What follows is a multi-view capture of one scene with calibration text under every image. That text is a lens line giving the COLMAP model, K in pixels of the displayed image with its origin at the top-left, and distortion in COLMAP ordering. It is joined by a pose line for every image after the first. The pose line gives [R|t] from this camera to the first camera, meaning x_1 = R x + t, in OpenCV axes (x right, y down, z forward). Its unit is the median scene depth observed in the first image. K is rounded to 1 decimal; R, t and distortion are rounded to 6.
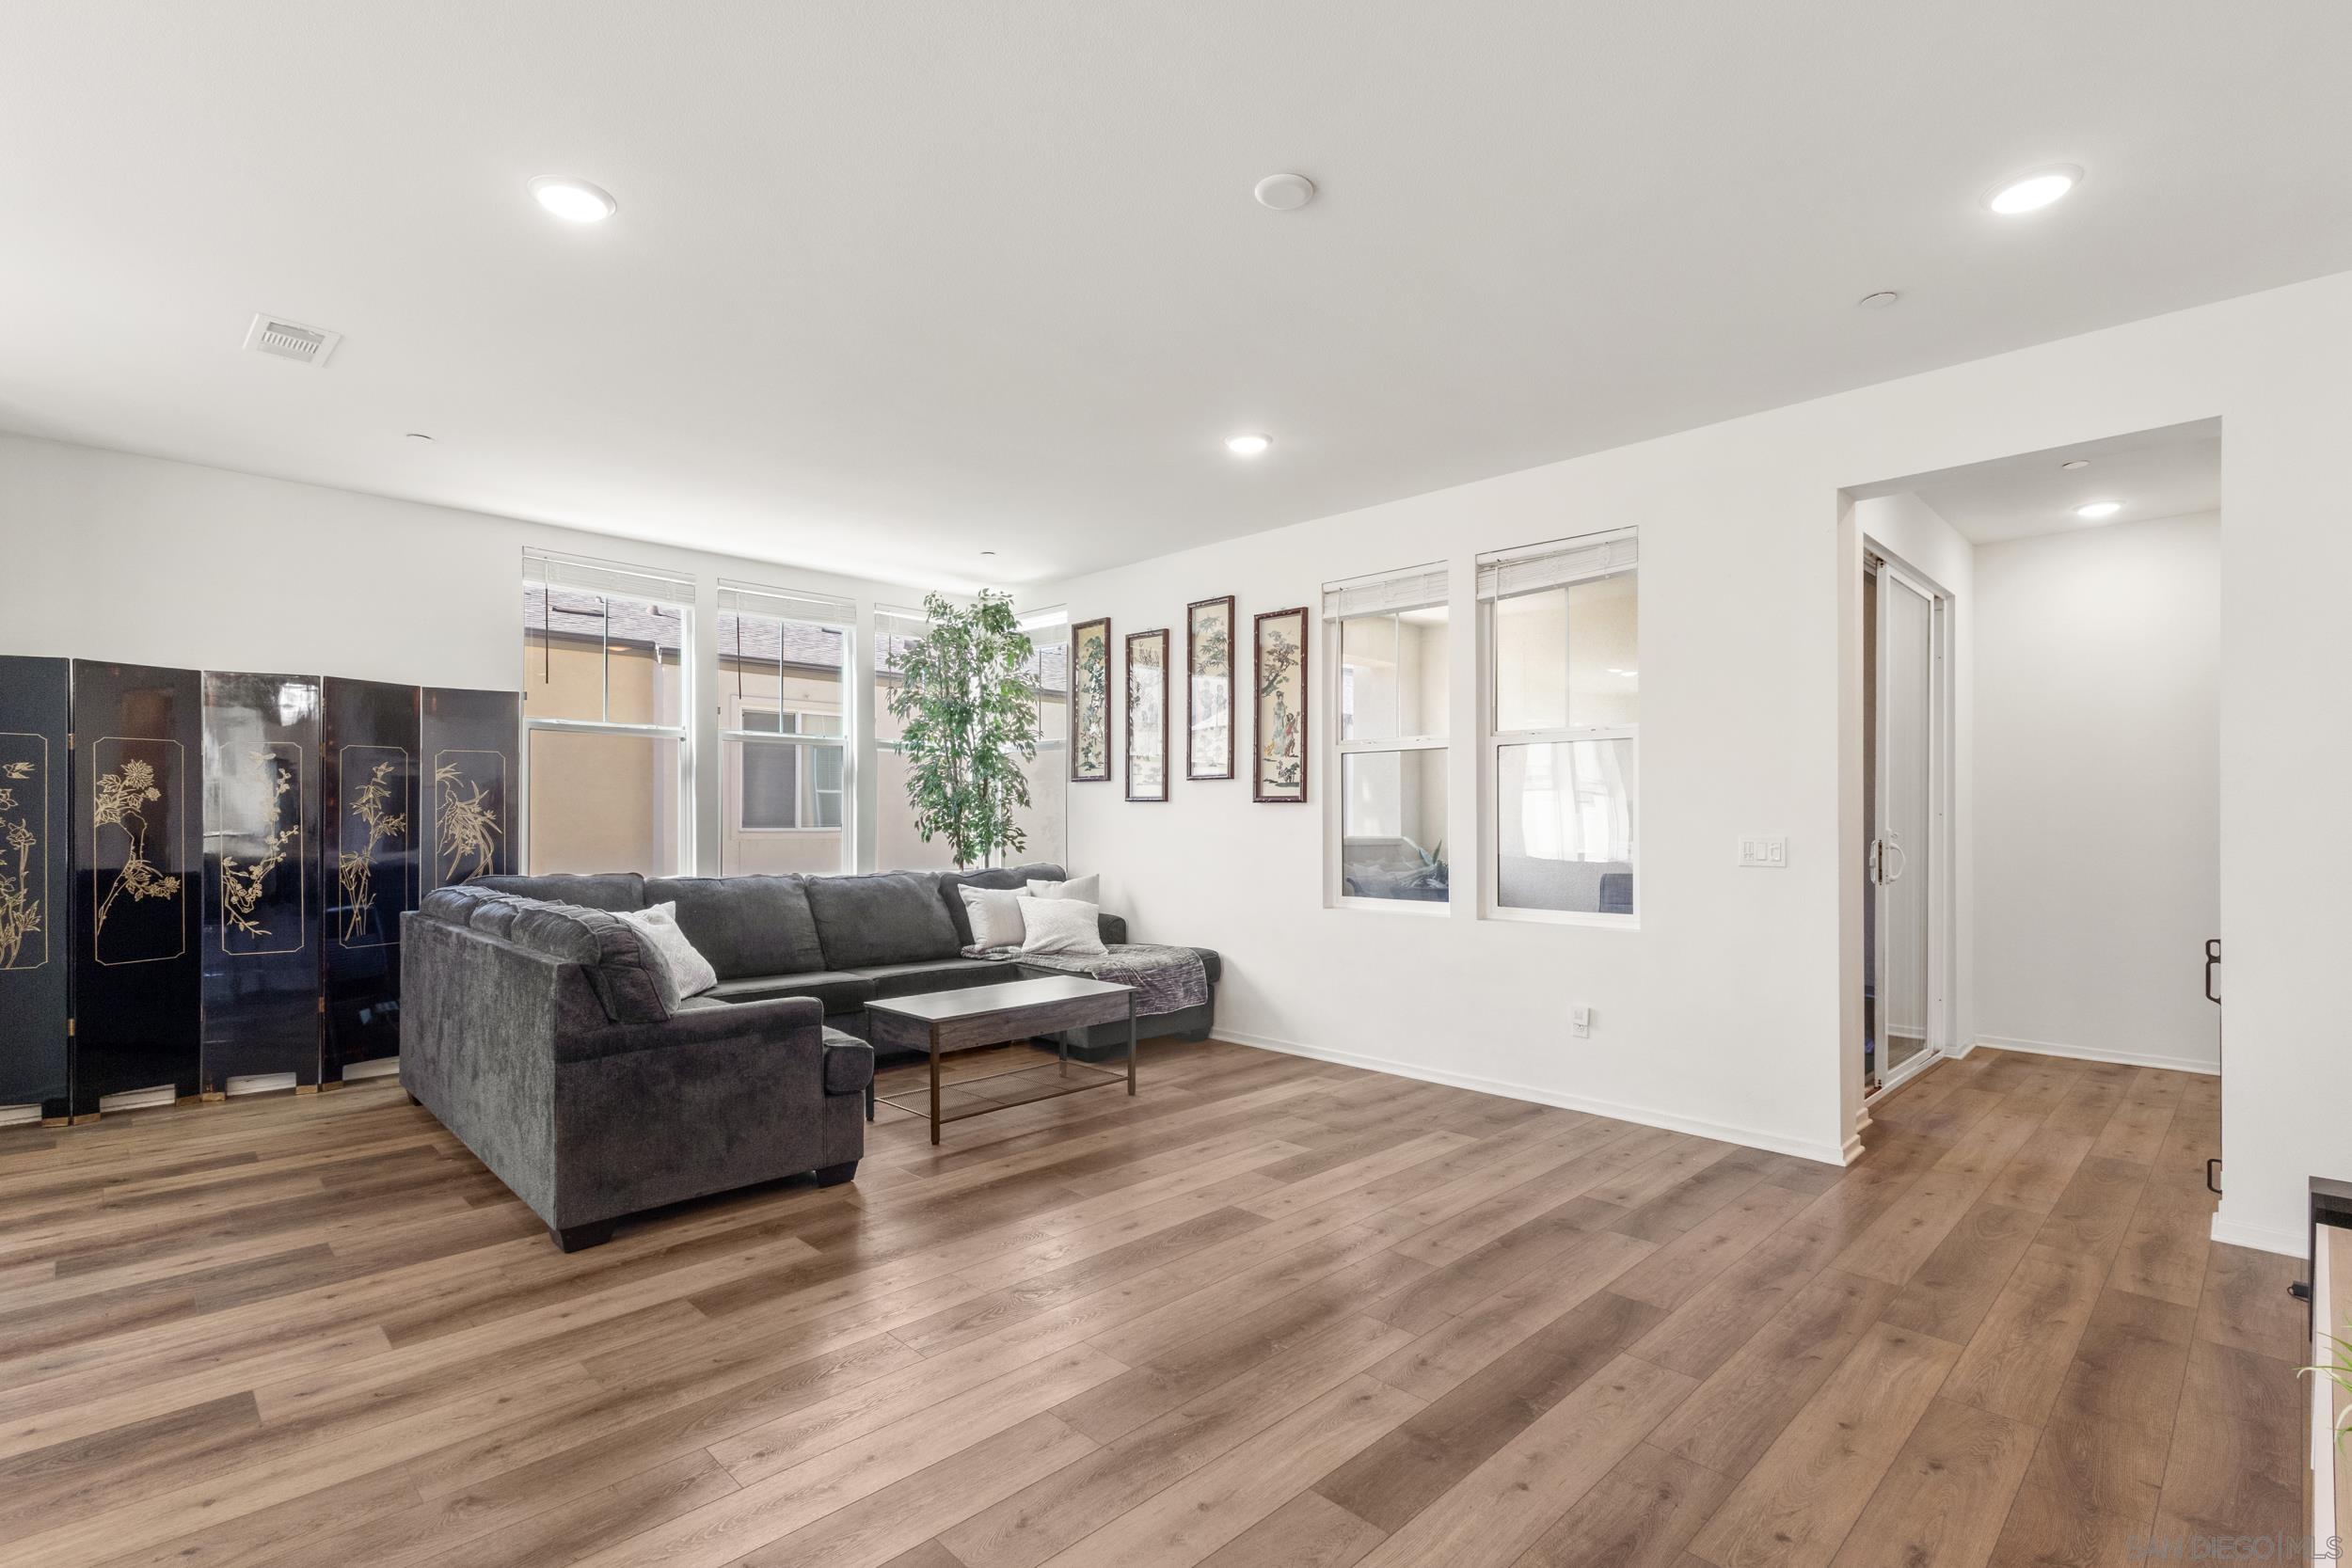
lens RADIAL K [[1088.7, 0, 1163.3], [0, 1088.7, 825.0], [0, 0, 1]] dist [0.001230, 0.000889]
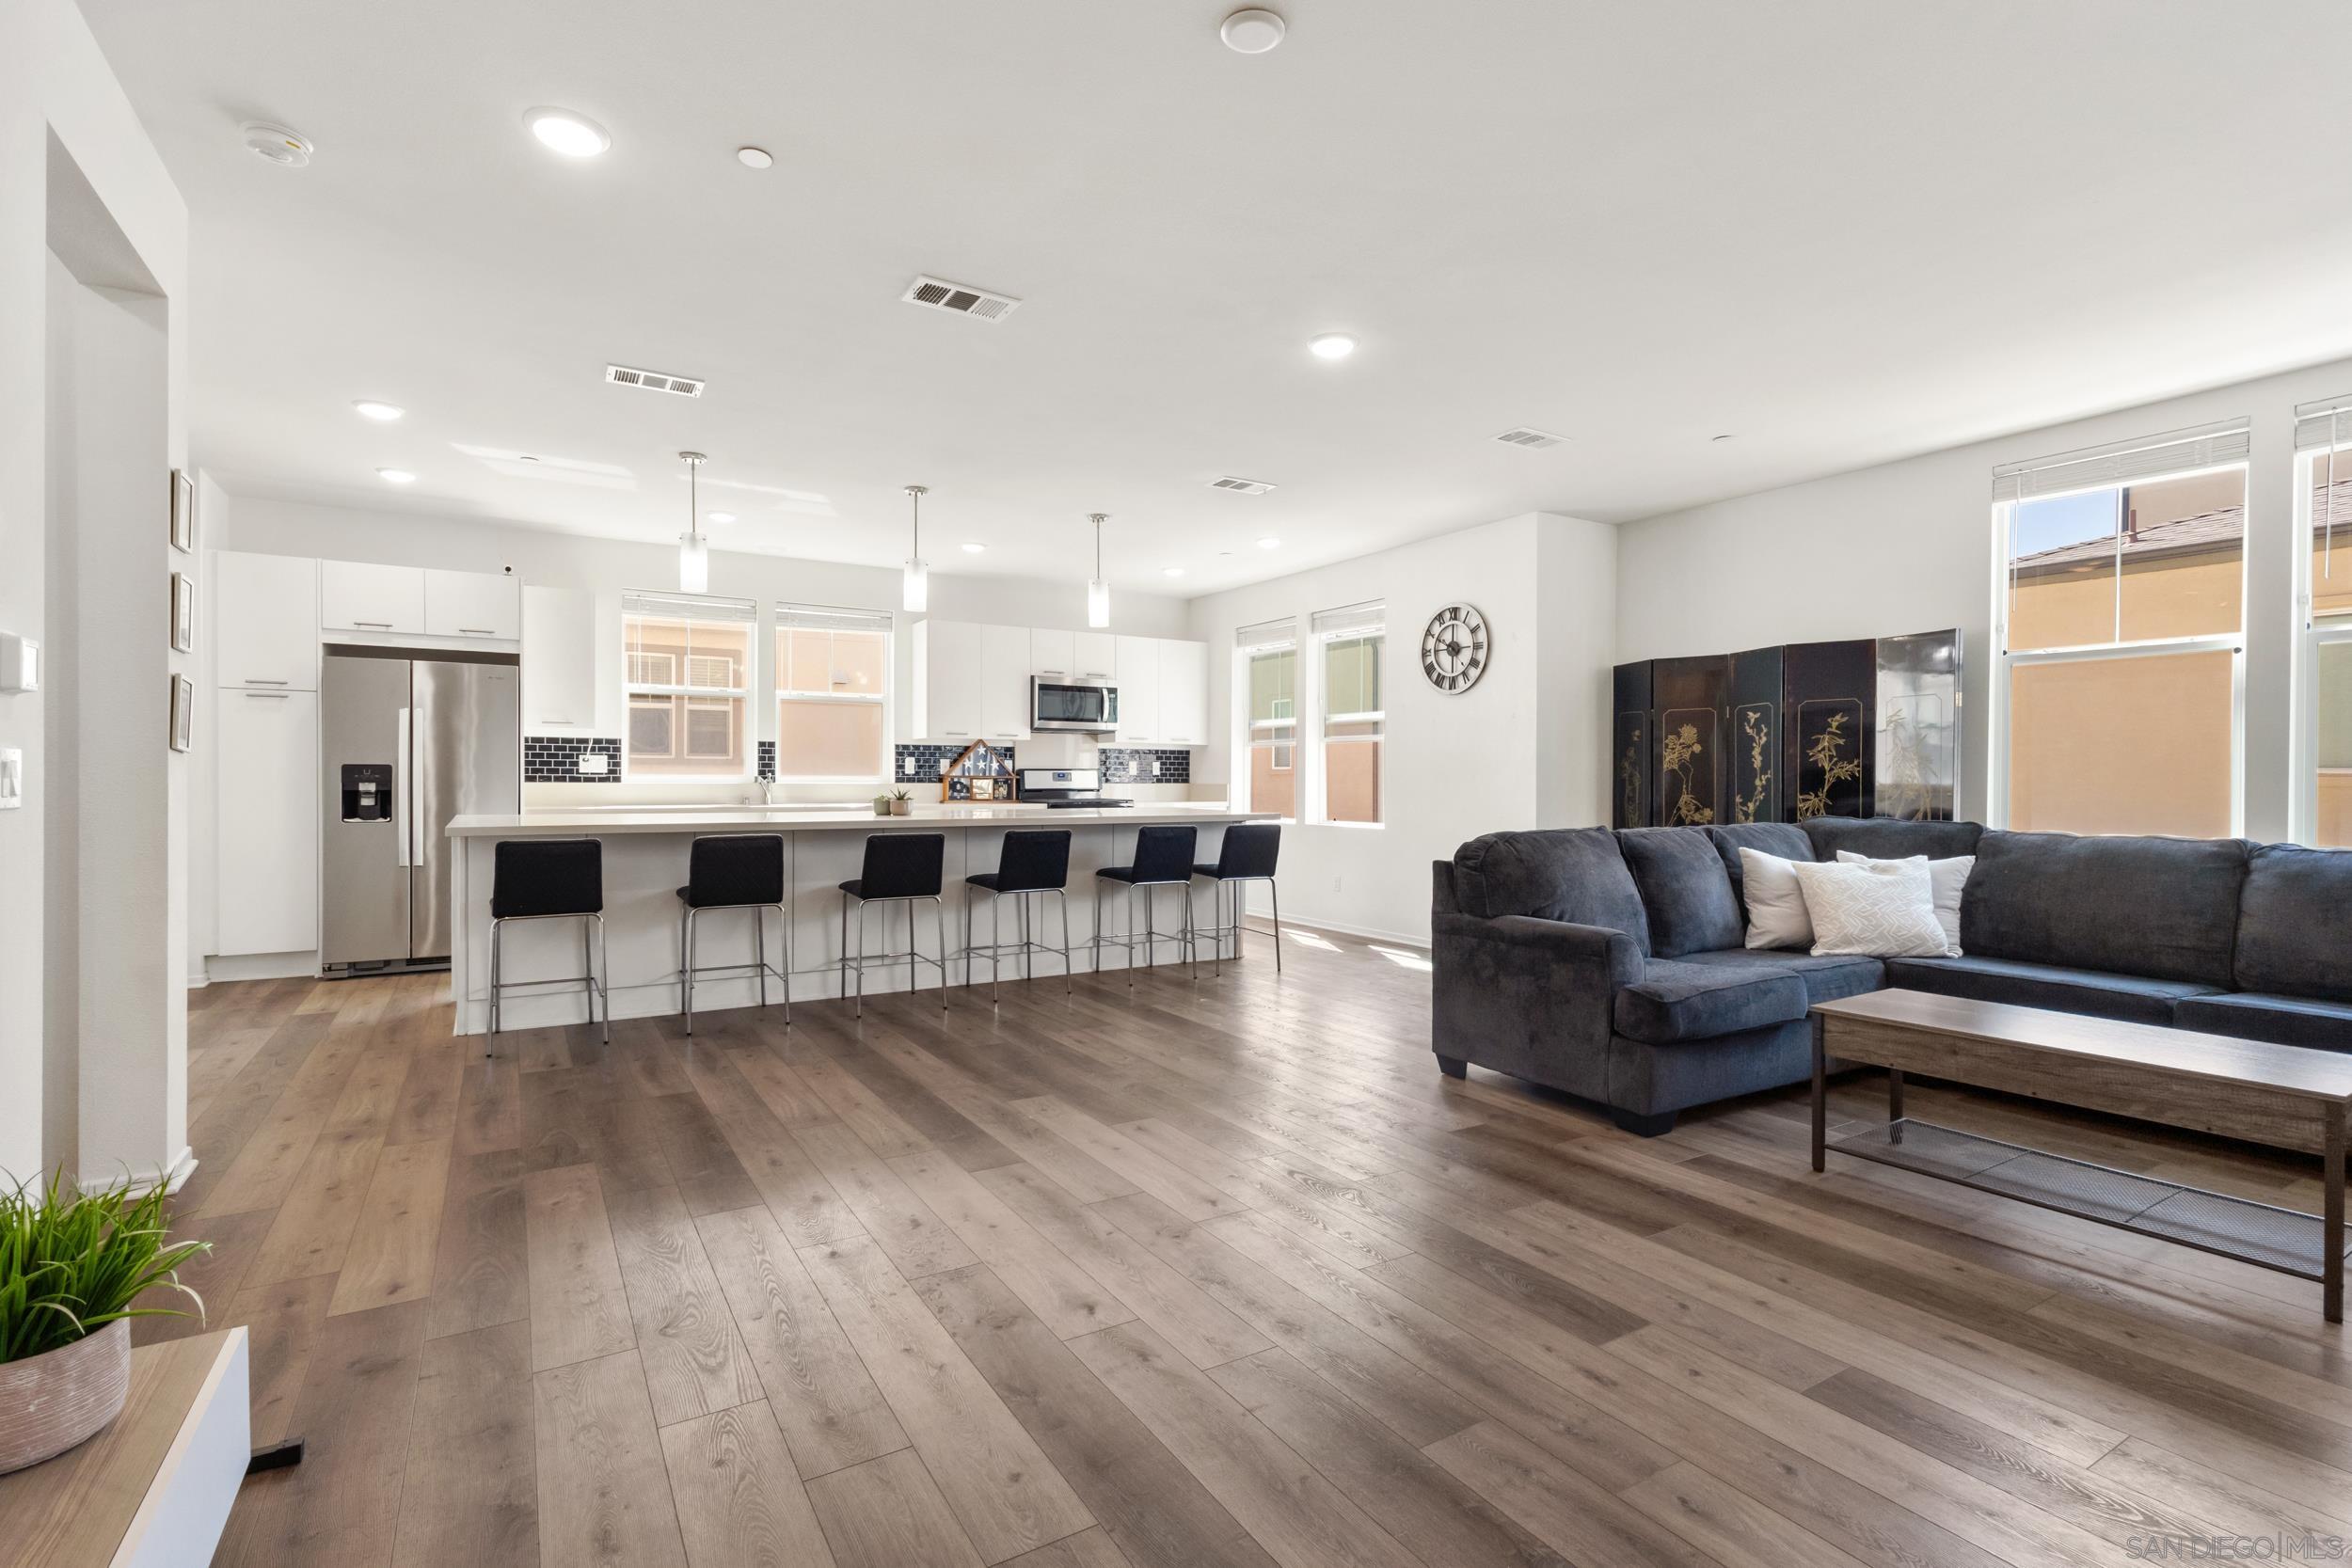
lens RADIAL K [[1092.1, 0, 1171.8], [0, 1092.1, 788.3], [0, 0, 1]] dist [0.002217, 0.005951]
pose [[-0.220424, 0.004419, -0.975394, 0.469526], [-0.009484, 0.999933, 0.006674, 0.016056], [0.975358, 0.010722, -0.220367, 0.526384]]
